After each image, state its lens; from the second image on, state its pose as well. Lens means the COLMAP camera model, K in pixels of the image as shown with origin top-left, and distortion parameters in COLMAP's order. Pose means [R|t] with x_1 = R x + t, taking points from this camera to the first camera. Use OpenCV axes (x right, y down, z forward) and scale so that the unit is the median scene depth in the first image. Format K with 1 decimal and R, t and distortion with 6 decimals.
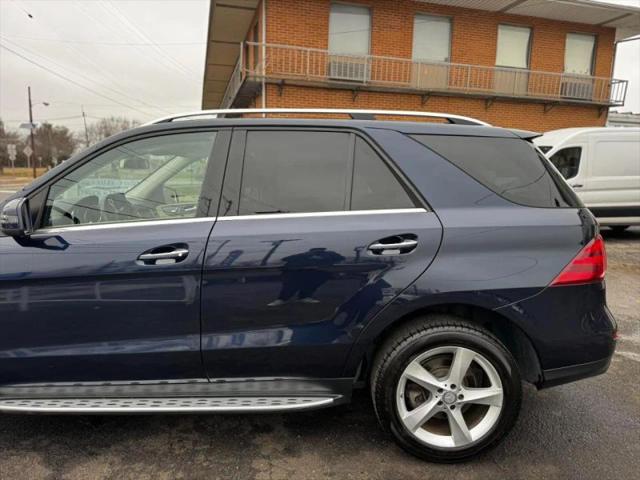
lens RADIAL K [[522.8, 0, 318.0], [0, 522.8, 235.7], [0, 0, 1]] dist [0.076835, -0.108051]
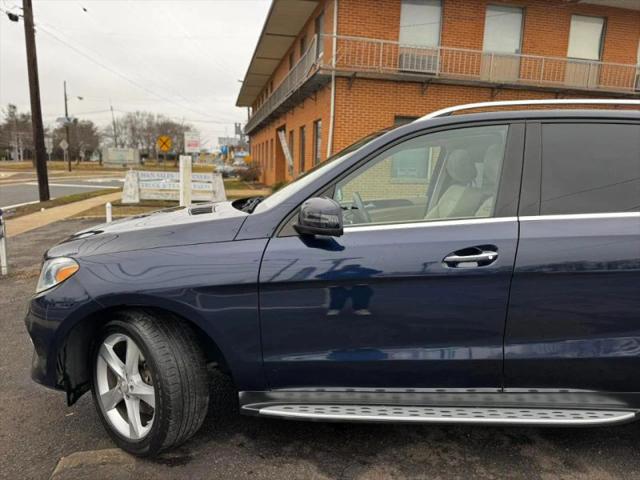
lens RADIAL K [[523.3, 0, 320.0], [0, 523.3, 240.0], [0, 0, 1]] dist [0.064579, -0.085073]
pose [[0.999436, 0.008152, -0.032569, -0.466774], [-0.007546, 0.999797, 0.018686, -0.008606], [0.032715, -0.018430, 0.999295, 0.048407]]
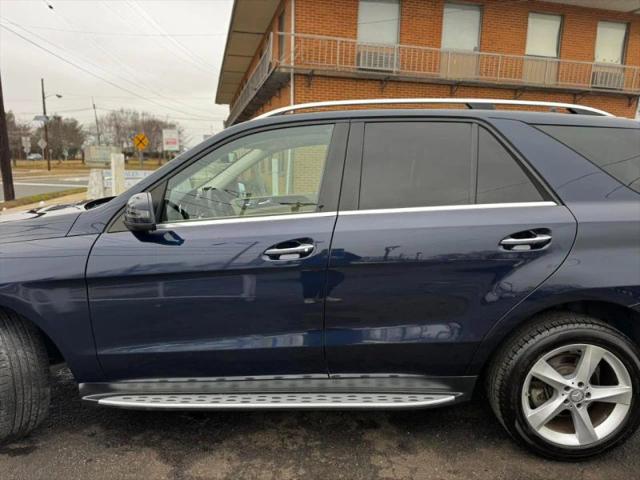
lens RADIAL K [[523.3, 0, 320.0], [0, 523.3, 240.0], [0, 0, 1]] dist [0.064579, -0.085073]
pose [[0.999927, -0.000954, -0.012077, -0.195815], [0.001239, 0.999720, 0.023648, -0.005008], [0.012051, -0.023662, 0.999647, 0.018618]]
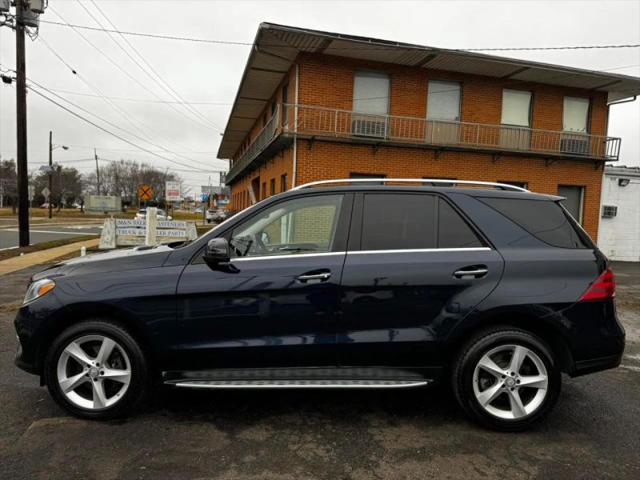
lens RADIAL K [[514.1, 0, 323.4], [0, 514.1, 223.1], [0, 0, 1]] dist [0.167357, -0.286181]
pose [[0.999895, 0.012539, 0.007238, -0.244949], [-0.011708, 0.994382, -0.105201, 0.034155], [-0.008516, 0.105105, 0.994425, -0.404919]]
